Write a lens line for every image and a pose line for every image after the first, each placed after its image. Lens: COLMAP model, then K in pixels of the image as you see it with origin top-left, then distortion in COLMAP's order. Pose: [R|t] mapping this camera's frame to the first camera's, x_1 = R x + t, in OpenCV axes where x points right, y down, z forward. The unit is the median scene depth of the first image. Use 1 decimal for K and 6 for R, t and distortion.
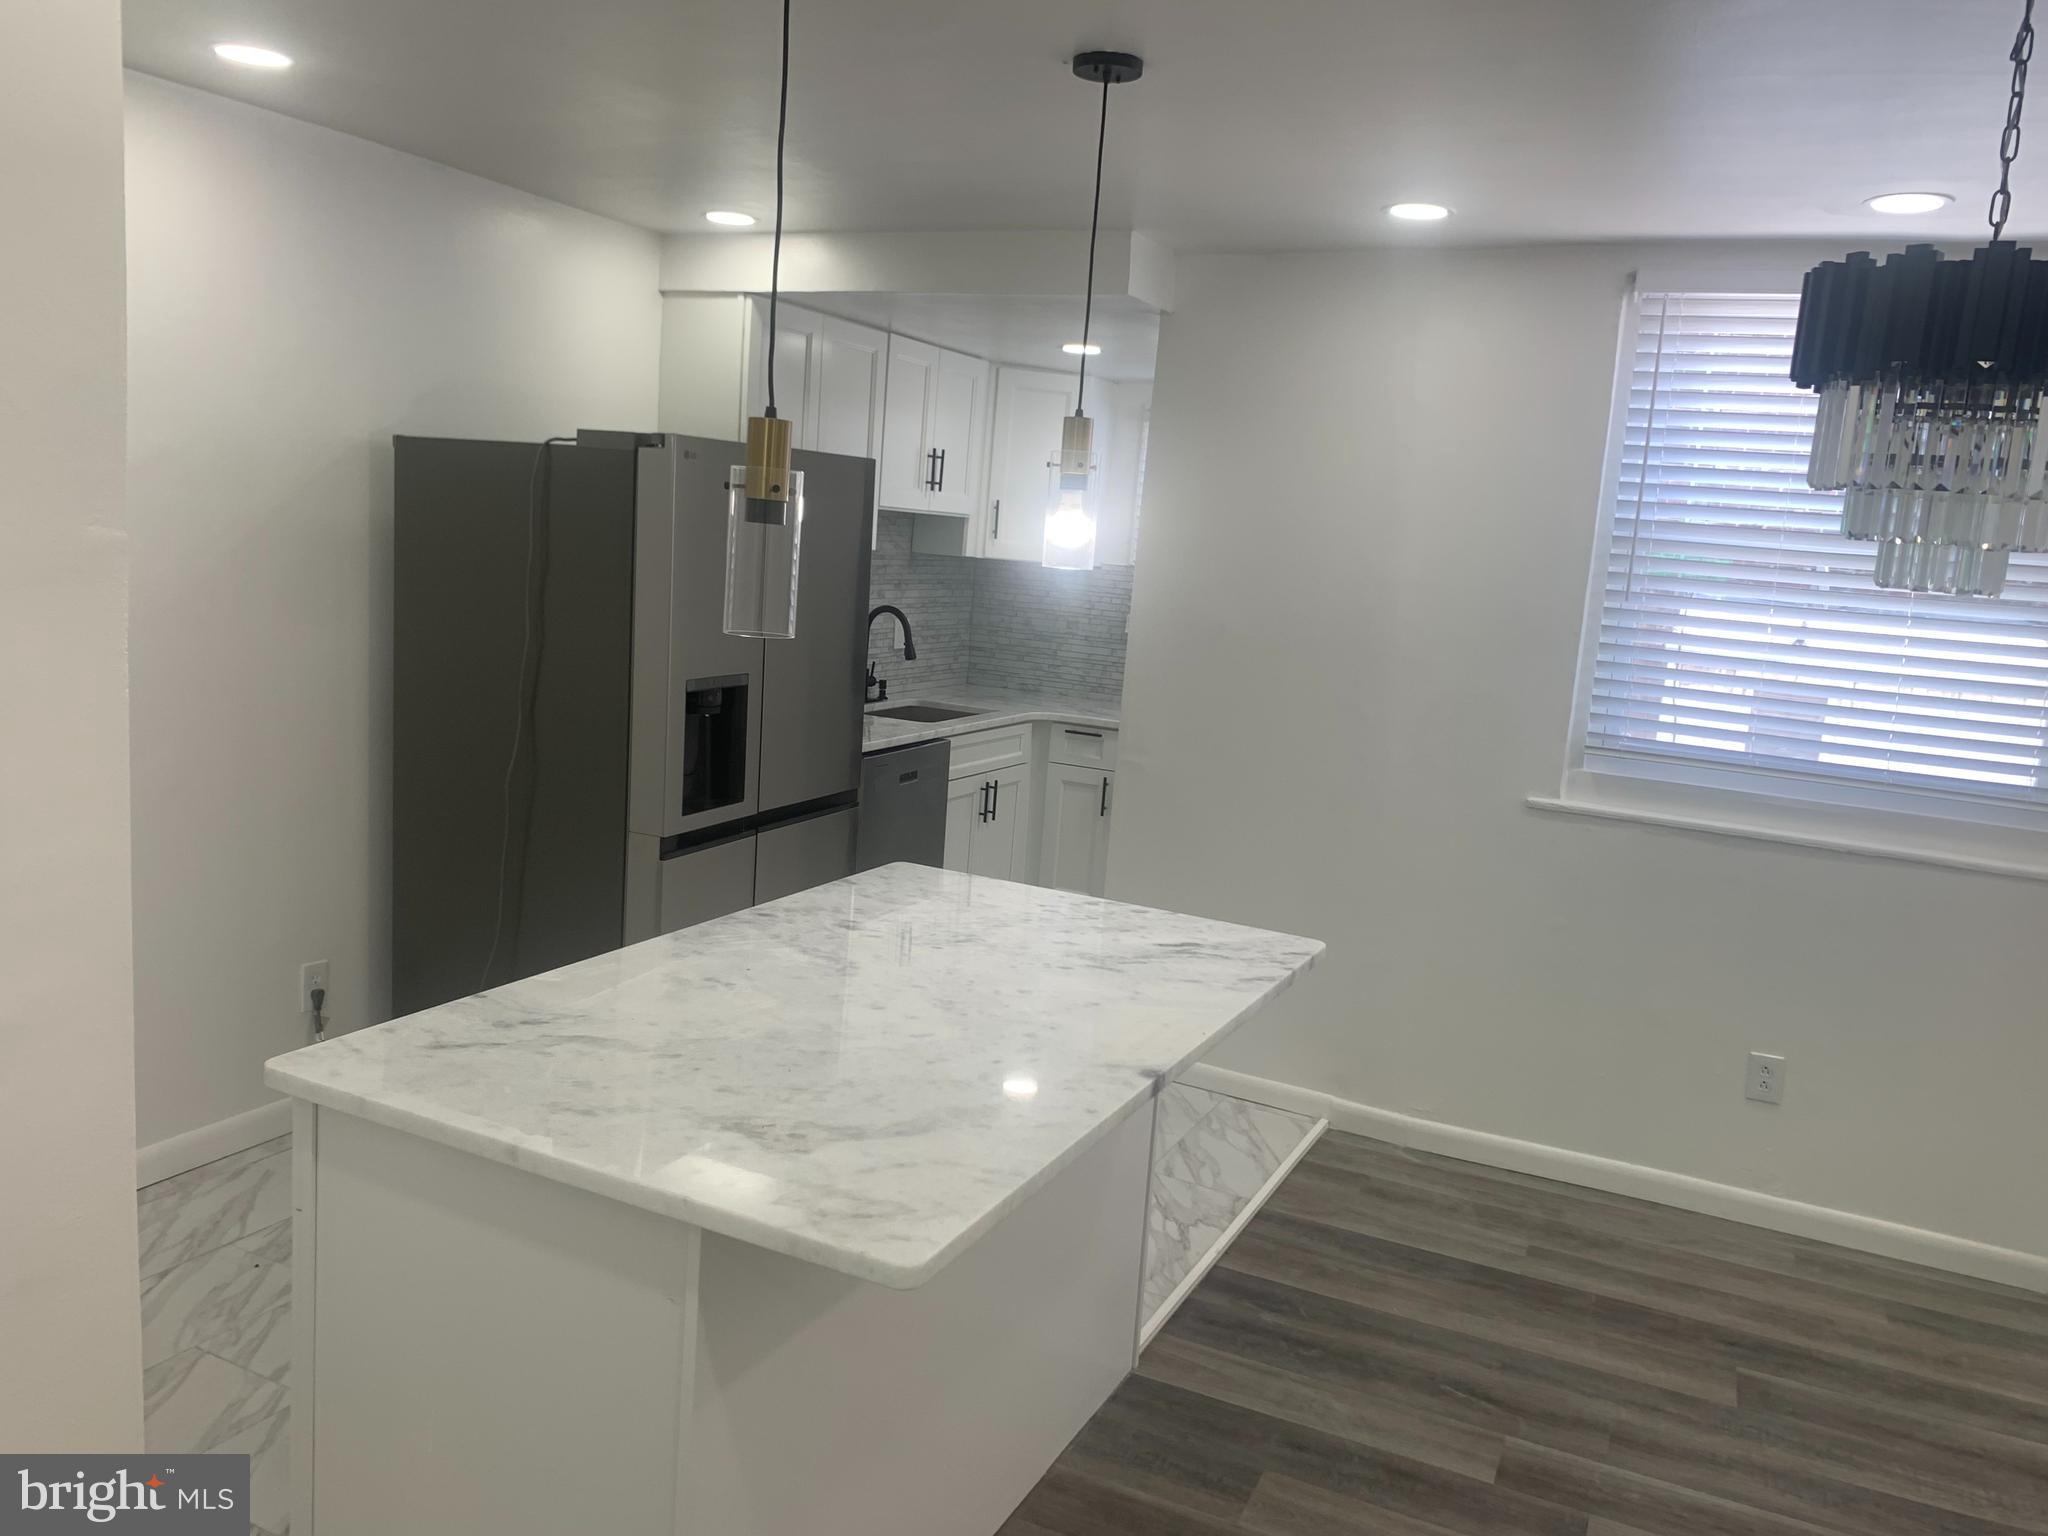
lens RADIAL K [[1634.8, 0, 1010.7], [0, 1634.8, 778.2], [0, 0, 1]] dist [0.109501, -0.000762]
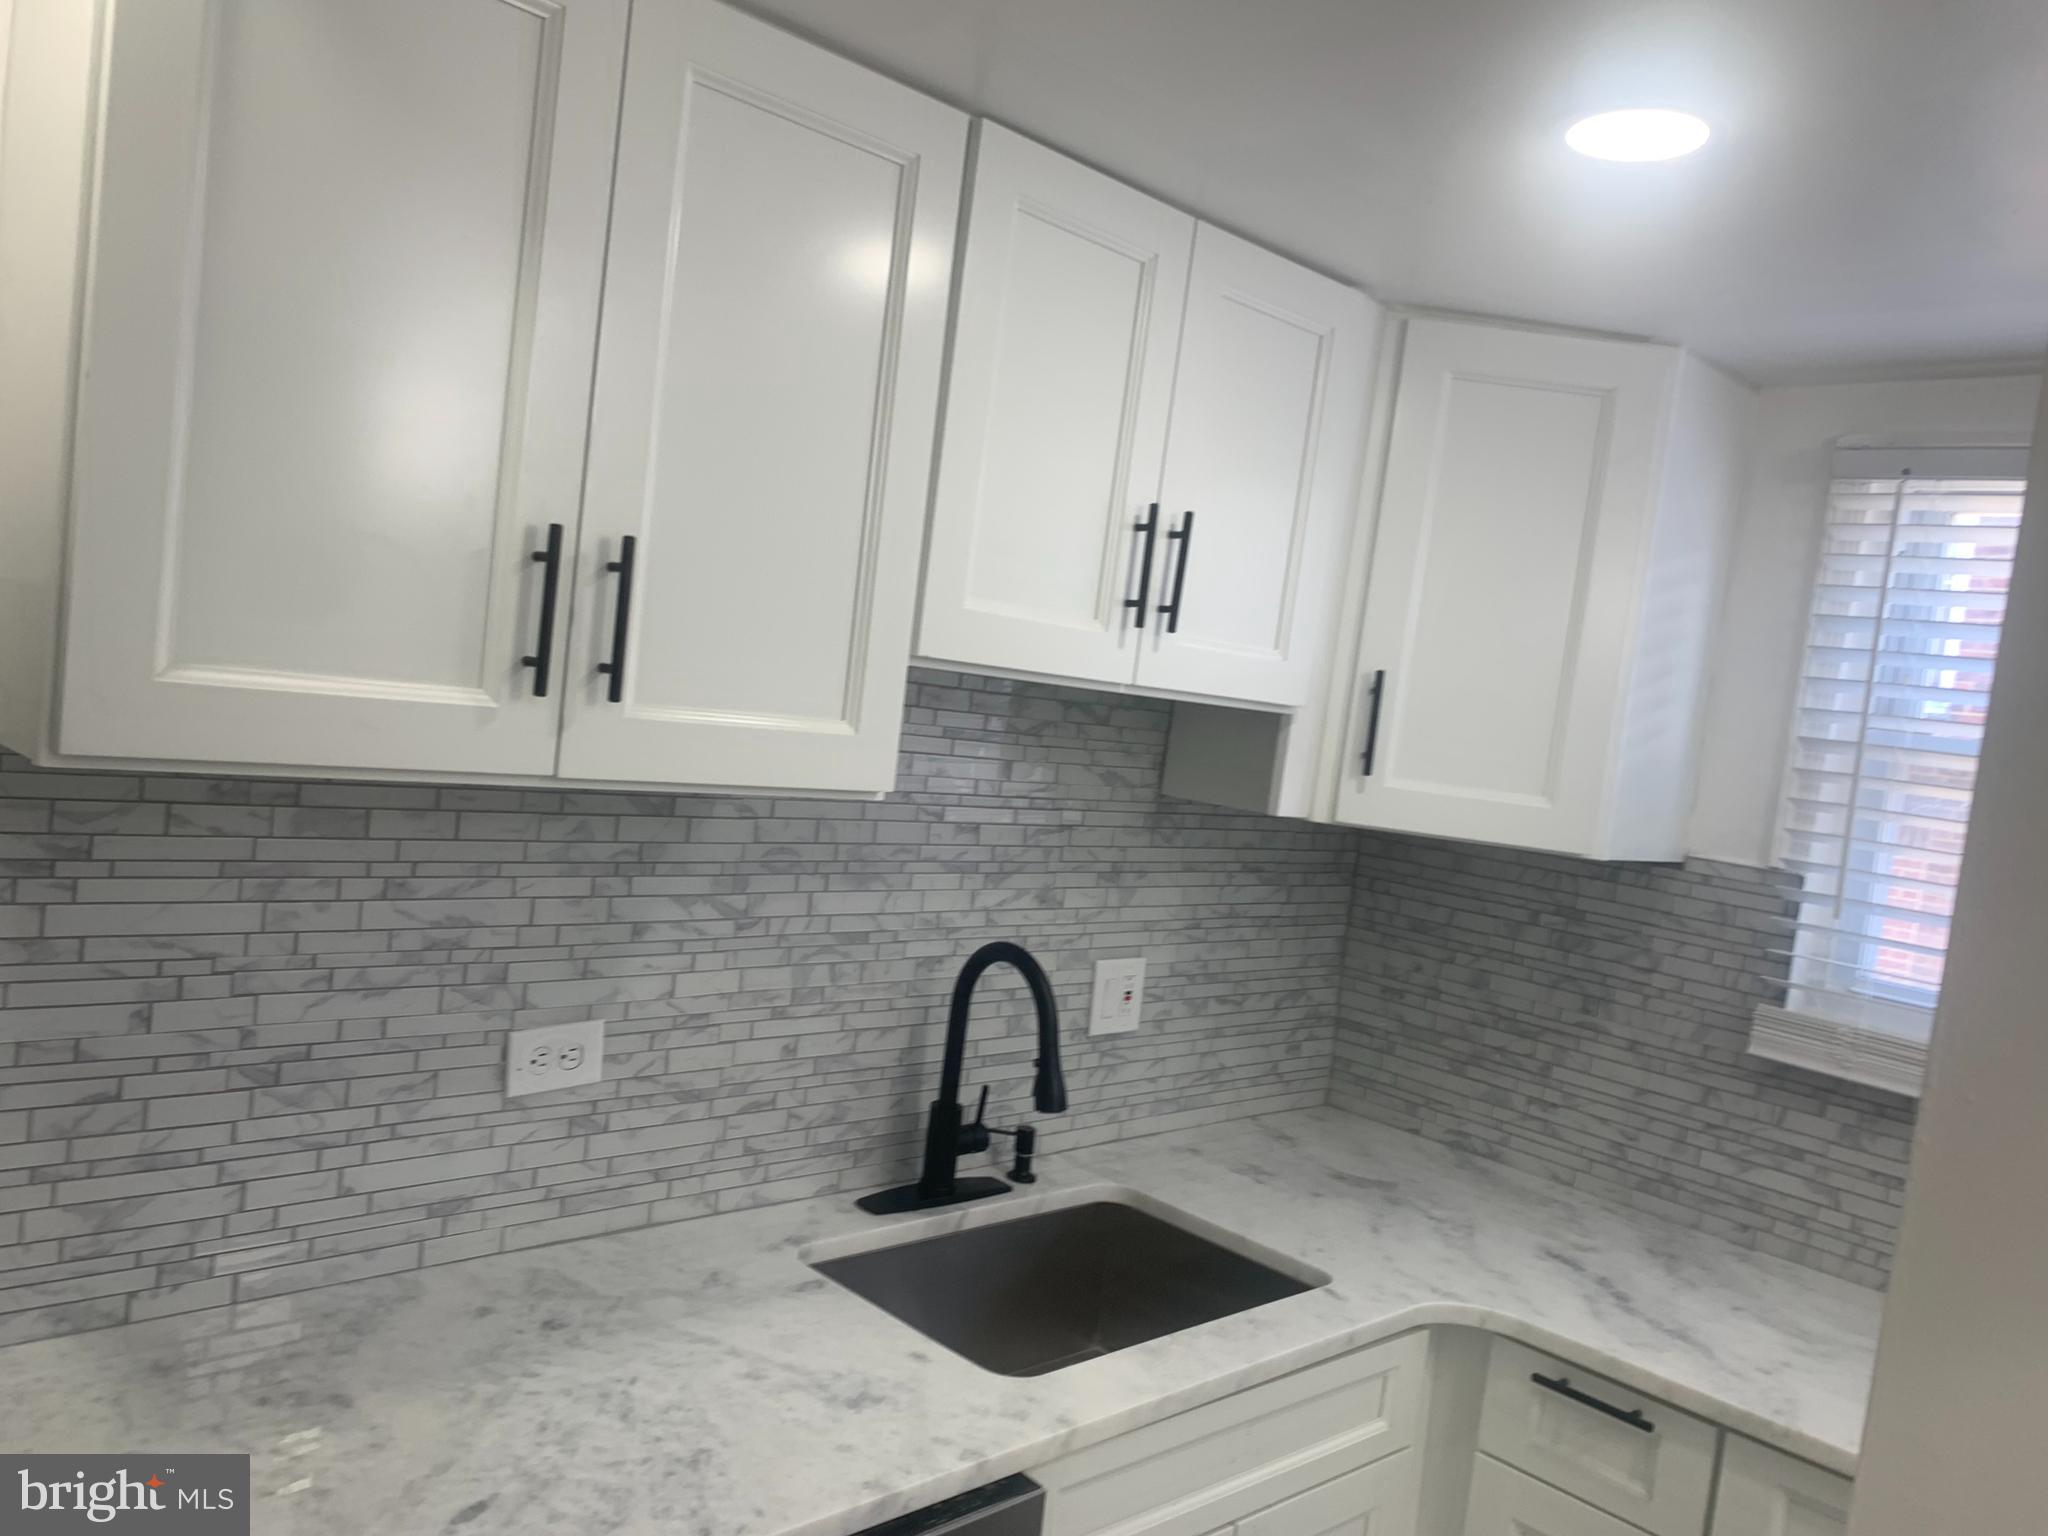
lens RADIAL K [[1634.8, 0, 1010.7], [0, 1634.8, 778.2], [0, 0, 1]] dist [0.109501, -0.000762]
pose [[0.938036, 0.060555, -0.341207, 0.041835], [-0.103389, 0.988676, -0.108772, -0.096507], [0.330756, 0.137309, 0.933674, 0.626451]]
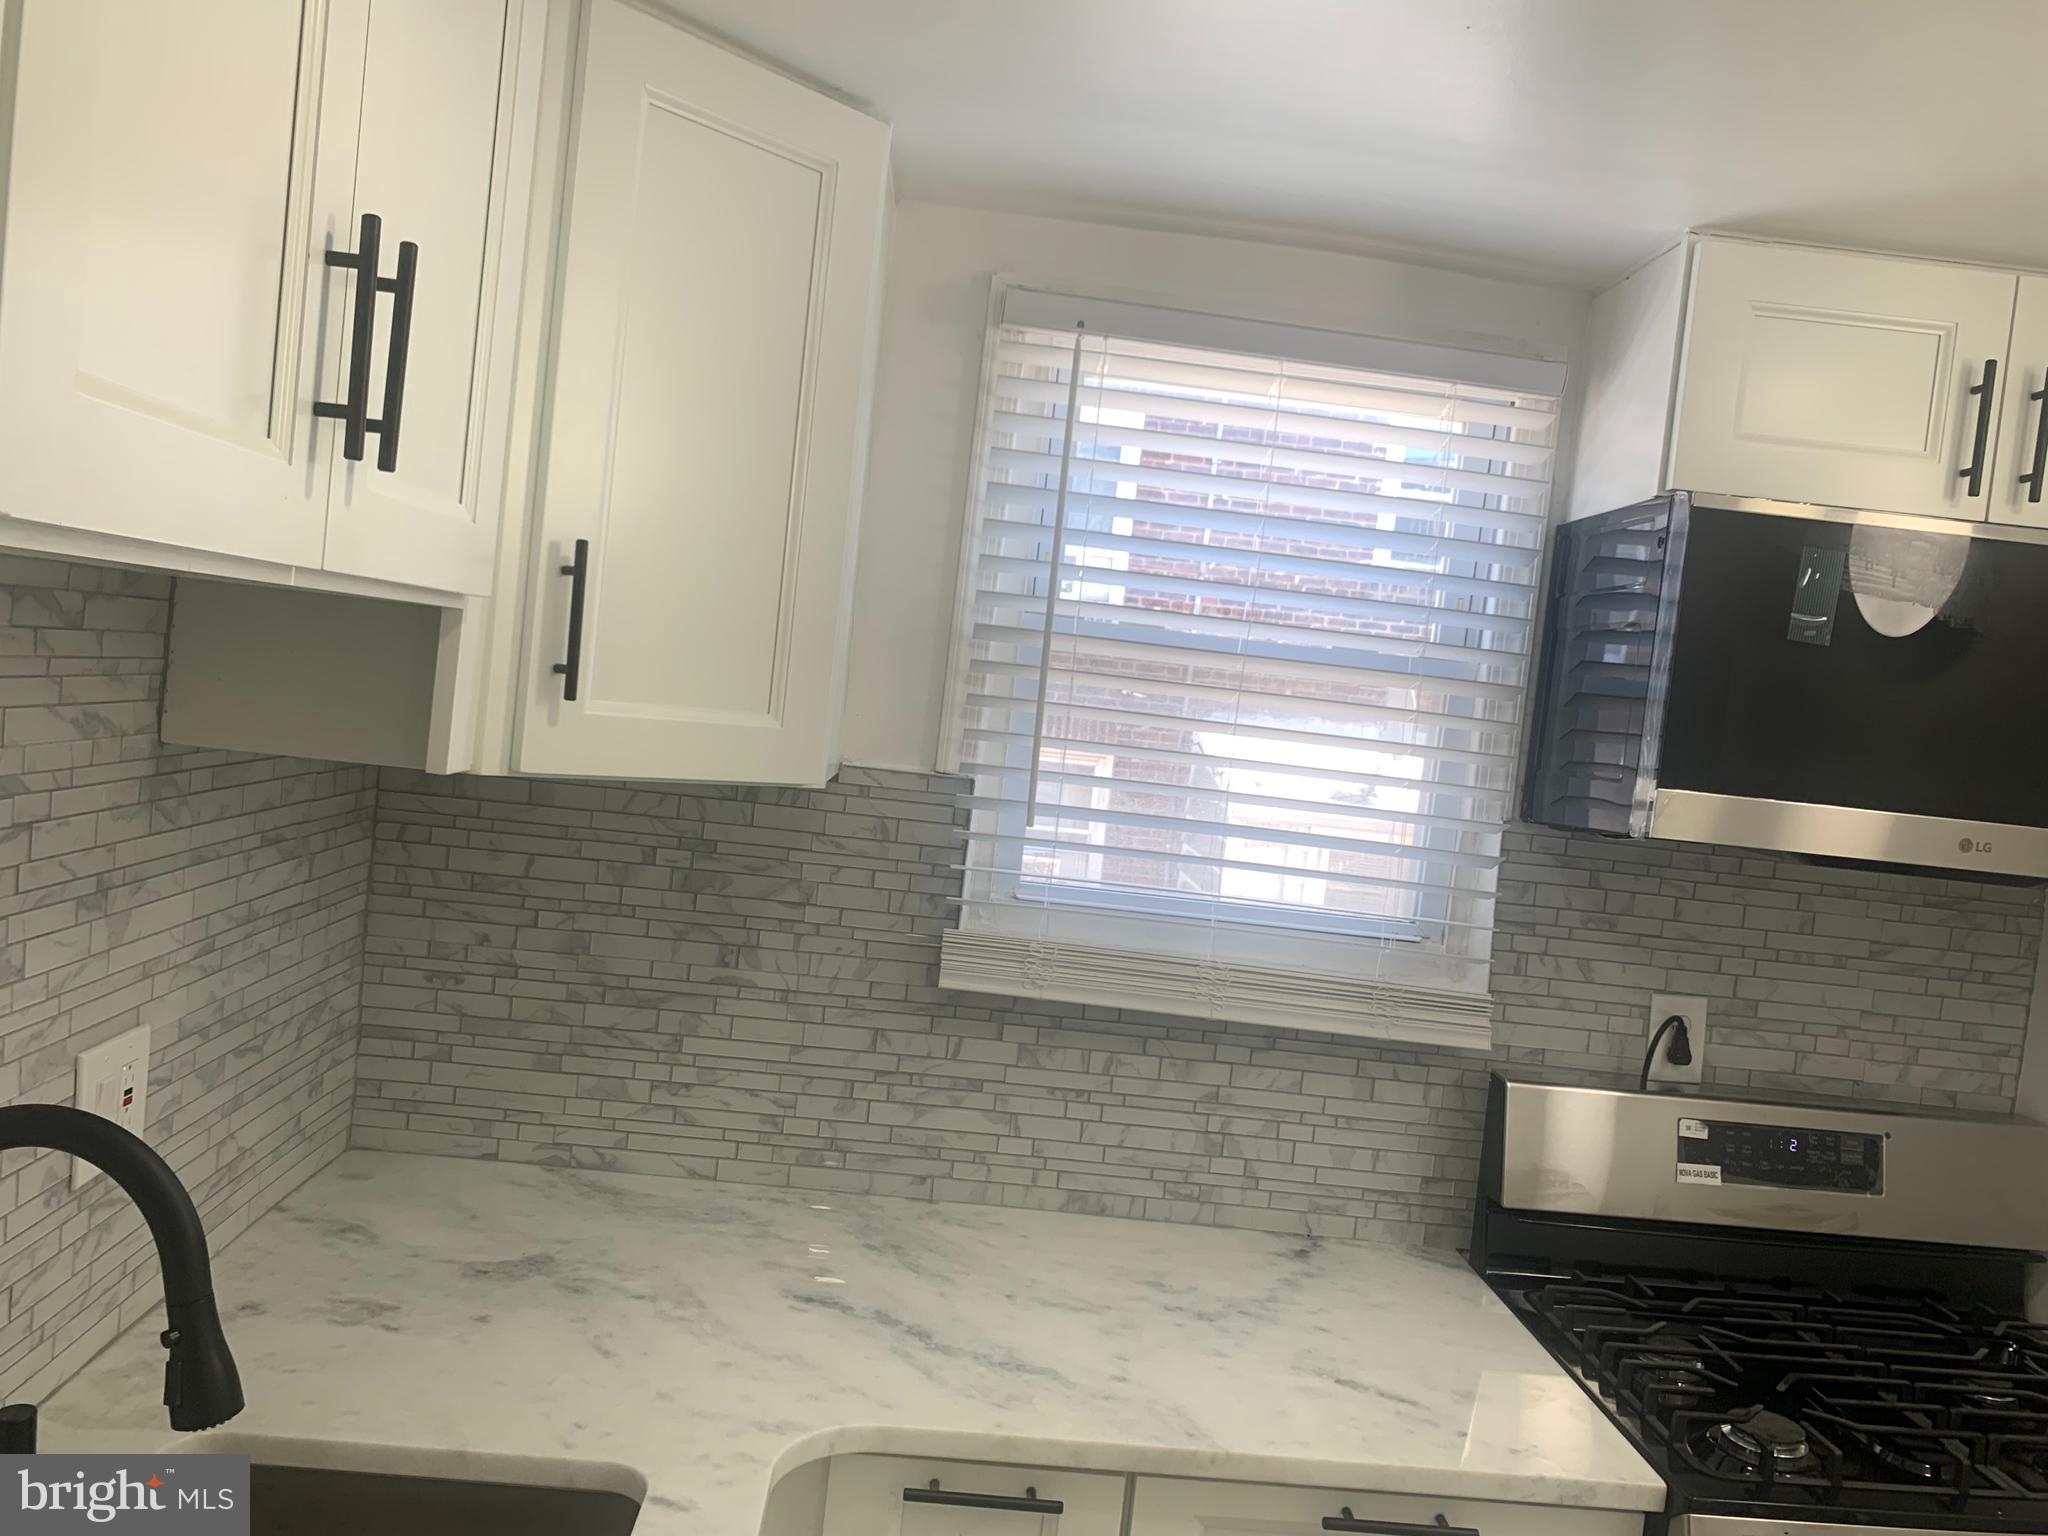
lens RADIAL K [[1606.0, 0, 1024.0], [0, 1606.0, 768.0], [0, 0, 1]] dist [0.103003, -0.157471]
pose [[0.886218, -0.008765, 0.463186, -0.060339], [0.033075, 0.998467, -0.044389, -0.122446], [-0.462087, 0.054658, 0.885149, 0.754310]]
